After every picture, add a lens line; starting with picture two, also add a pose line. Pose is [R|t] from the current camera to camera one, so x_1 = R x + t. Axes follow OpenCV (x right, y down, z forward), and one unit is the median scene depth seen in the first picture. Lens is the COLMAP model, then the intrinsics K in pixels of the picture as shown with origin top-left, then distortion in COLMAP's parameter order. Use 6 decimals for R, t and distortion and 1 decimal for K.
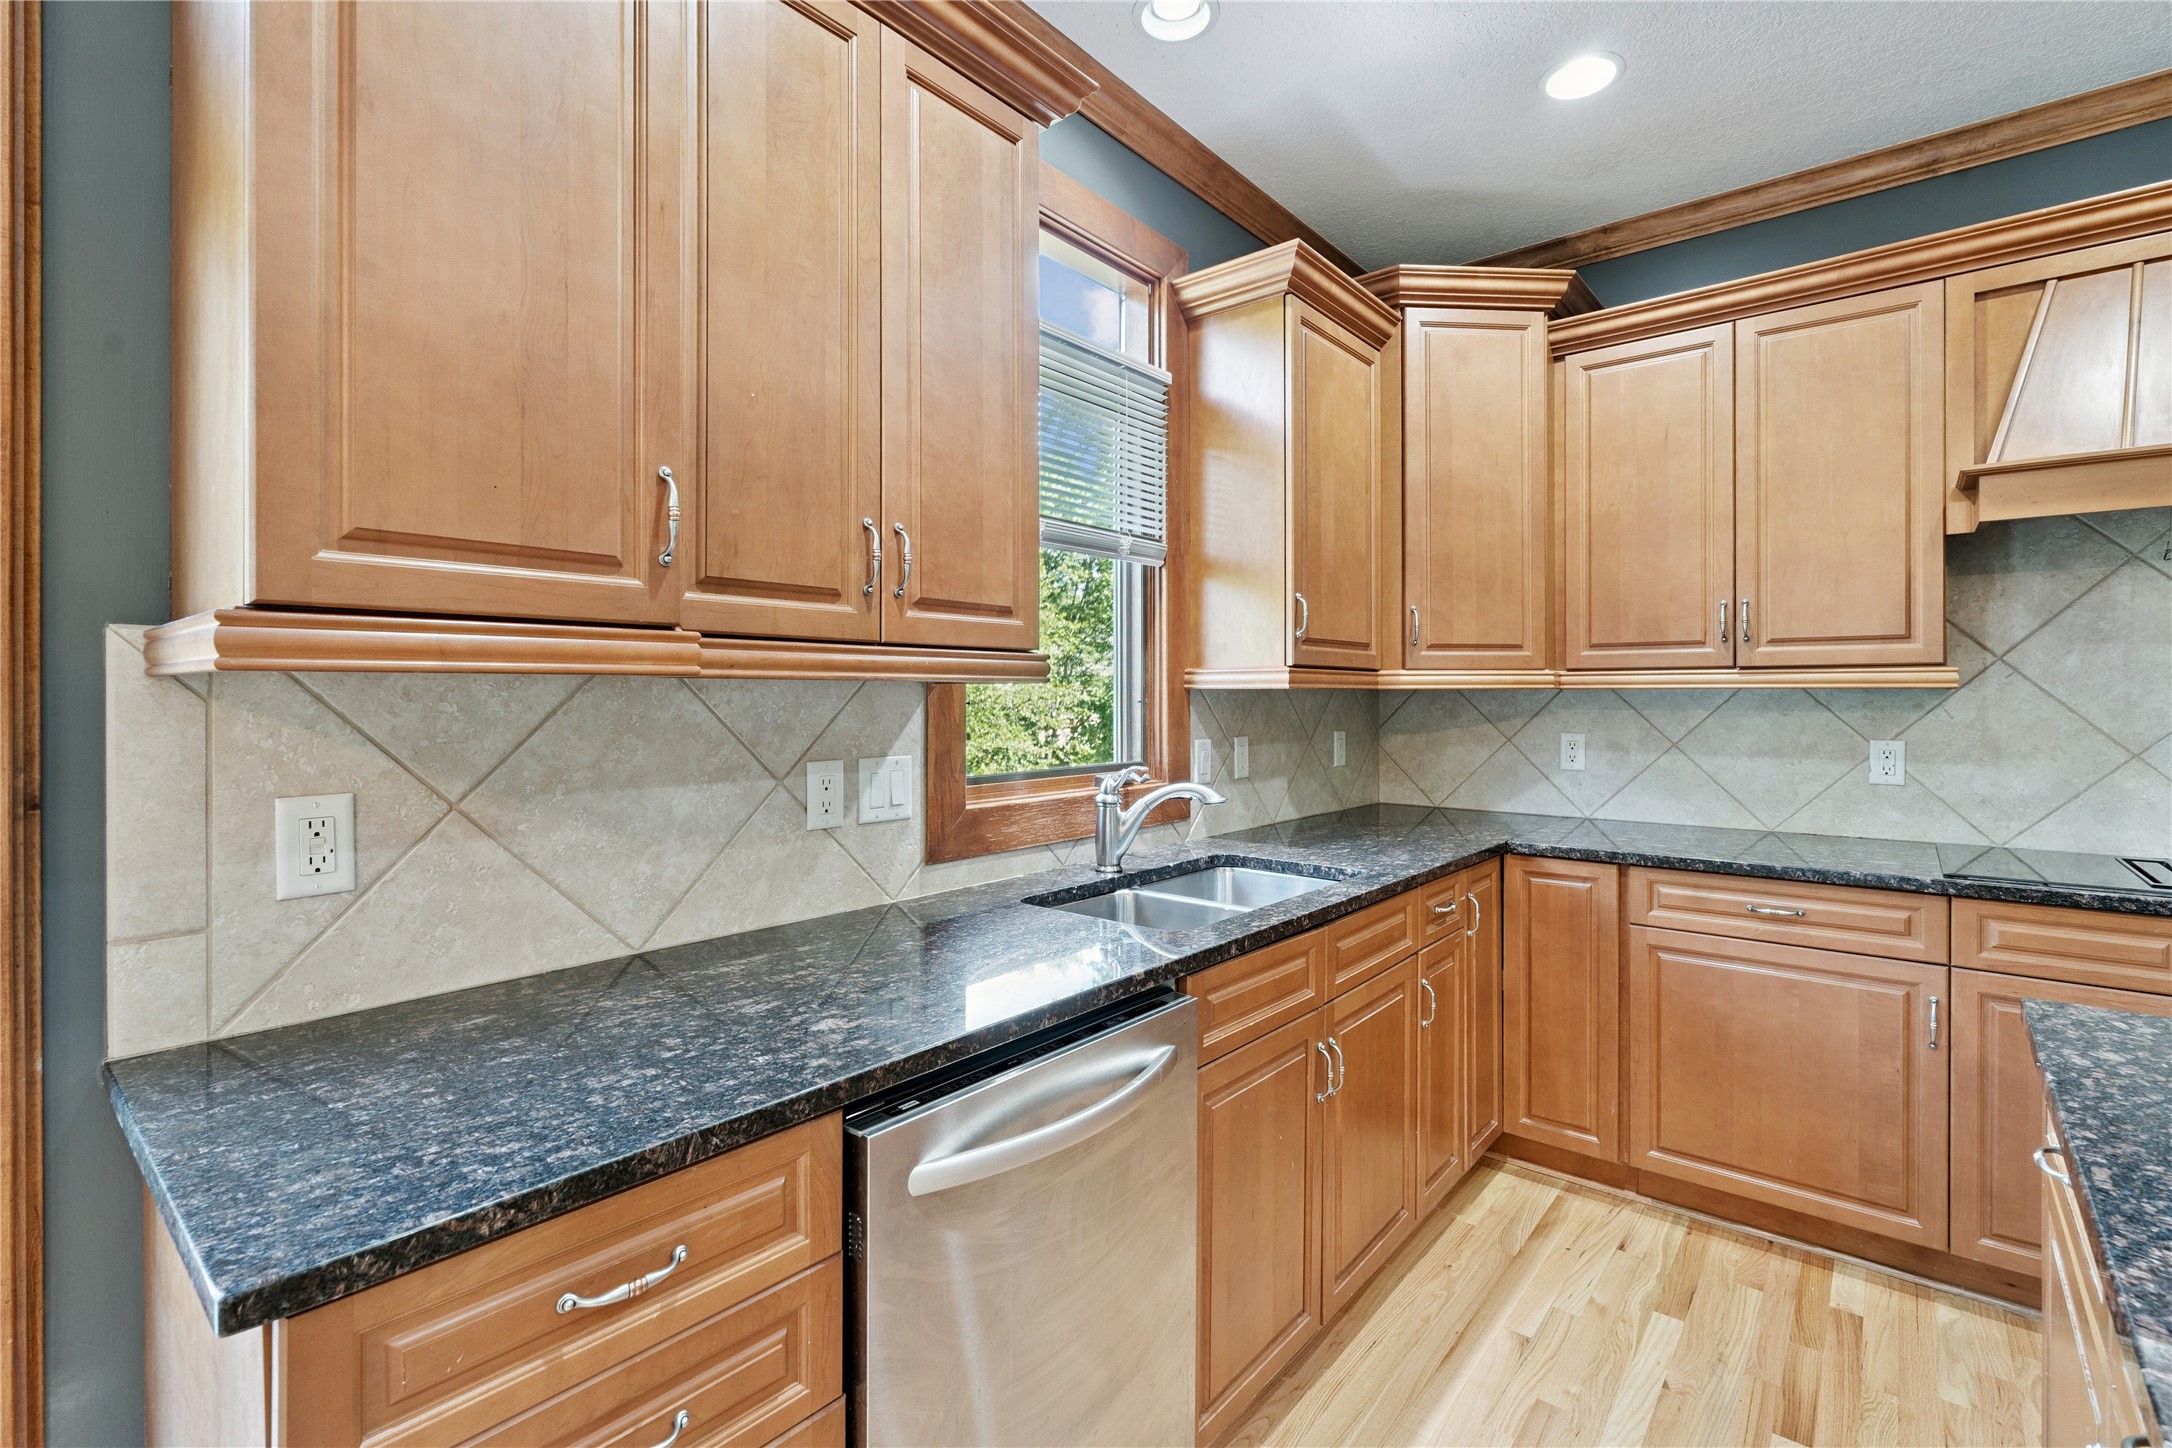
lens RADIAL K [[962.7, 0, 1087.4], [0, 962.7, 708.2], [0, 0, 1]] dist [-0.003577, -0.000332]
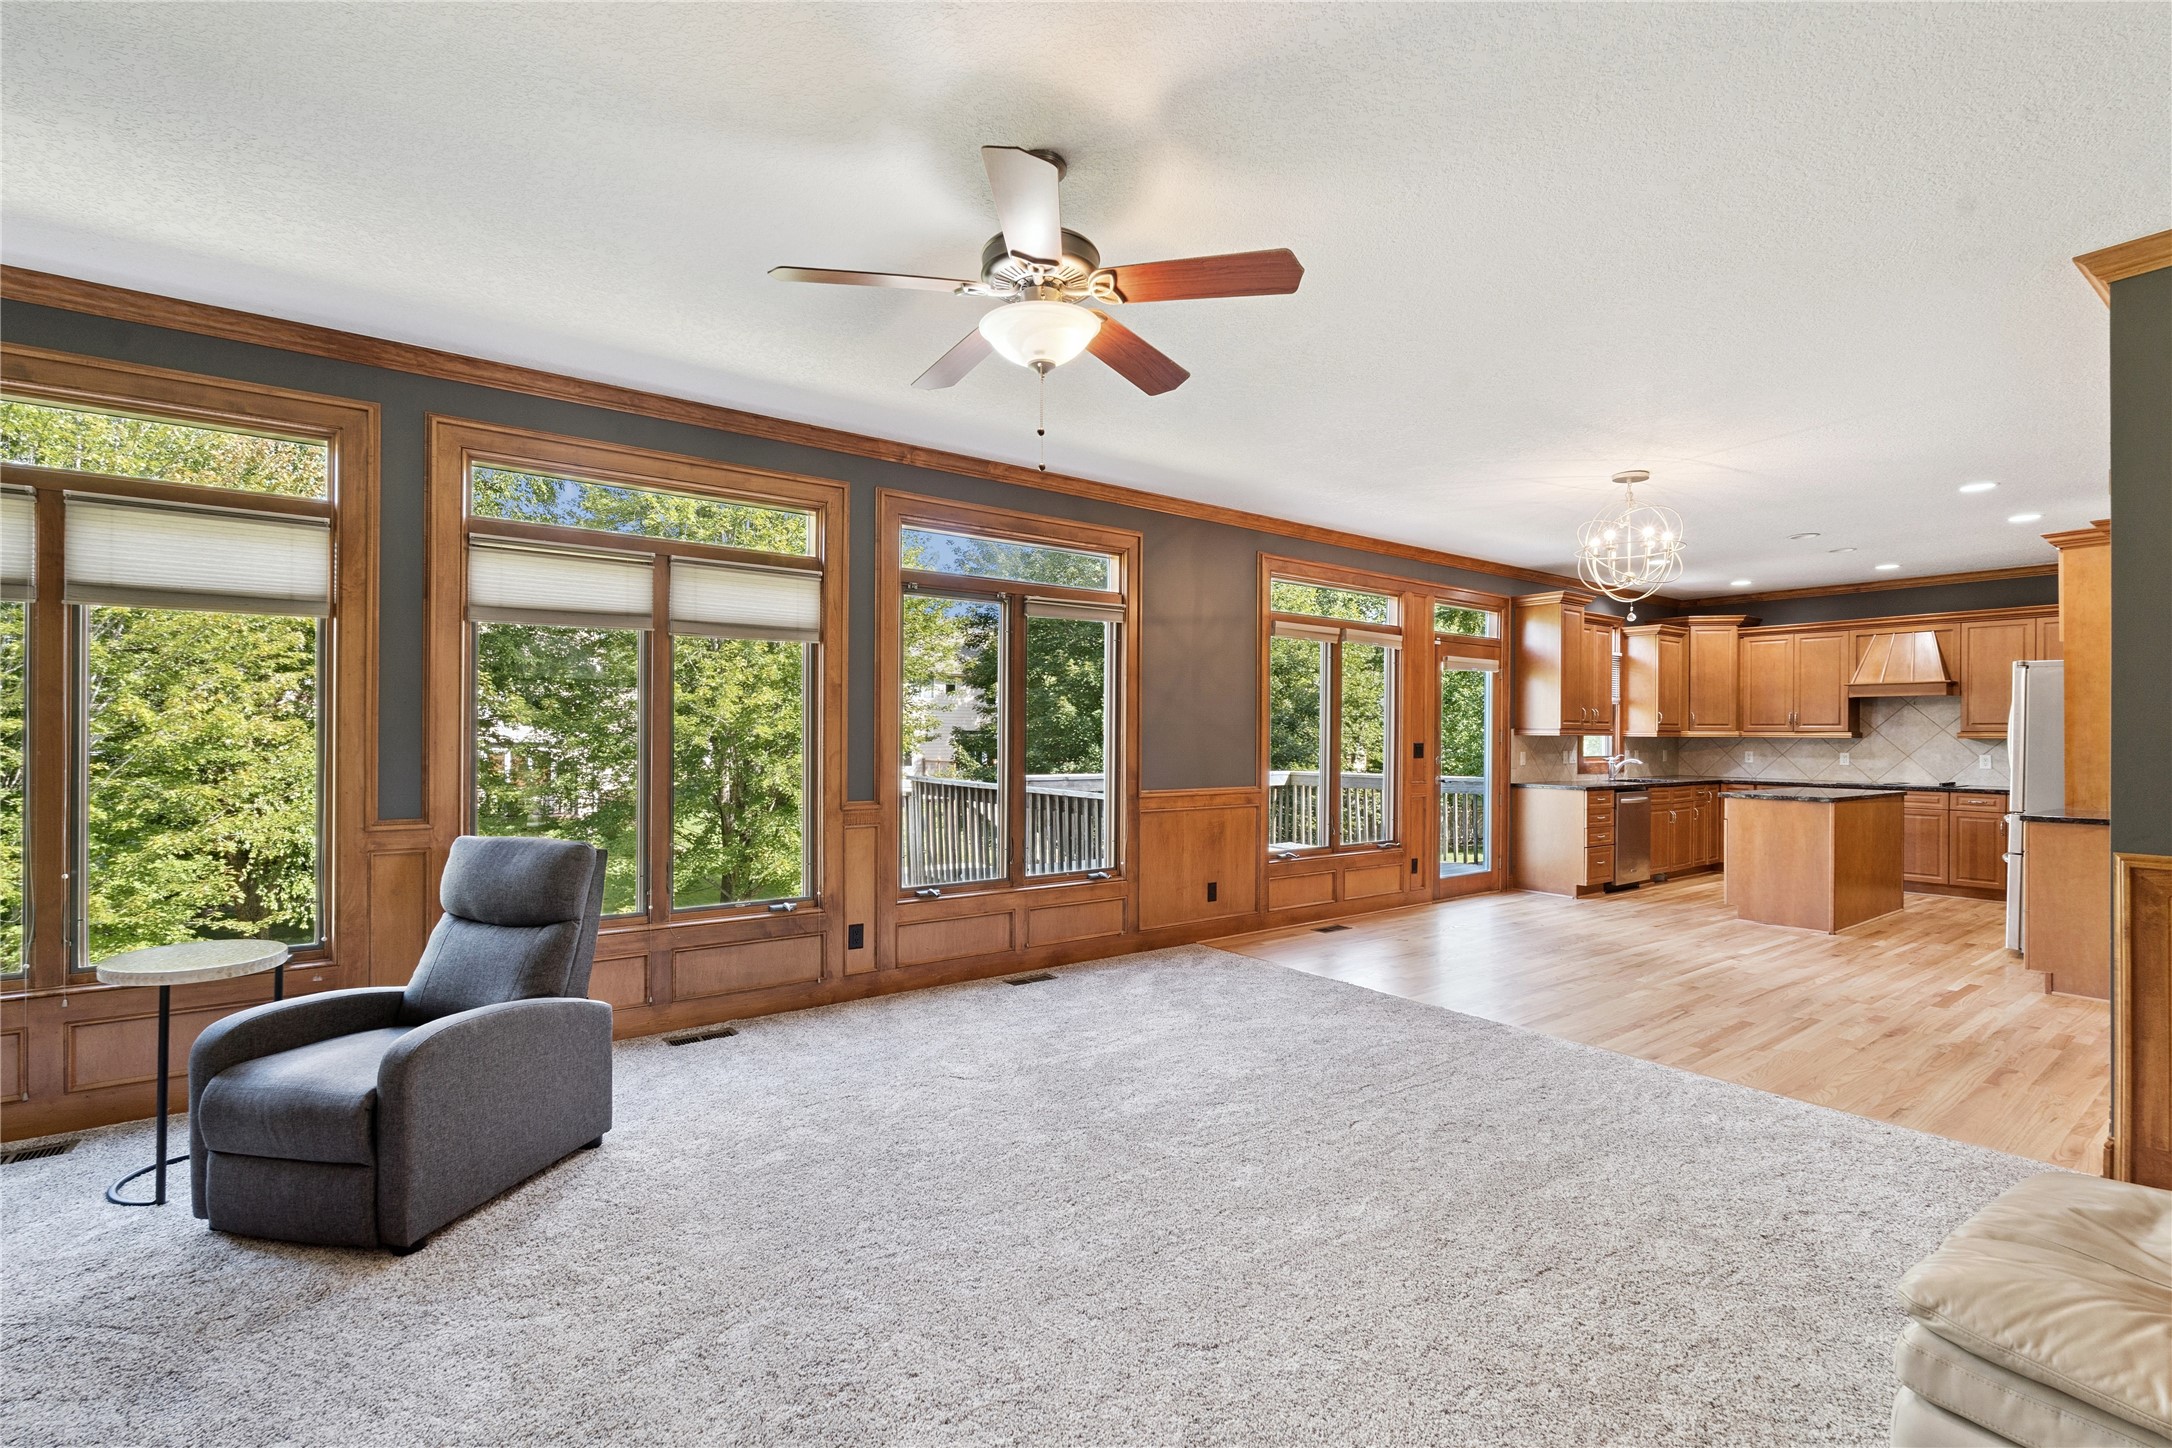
lens RADIAL K [[962.7, 0, 1087.8], [0, 962.7, 738.5], [0, 0, 1]] dist [-0.003577, -0.000332]
pose [[0.976174, 0.007379, -0.216865, -1.067827], [-0.009317, 0.999925, -0.007915, 0.034679], [0.216790, 0.009747, 0.976170, -2.932408]]
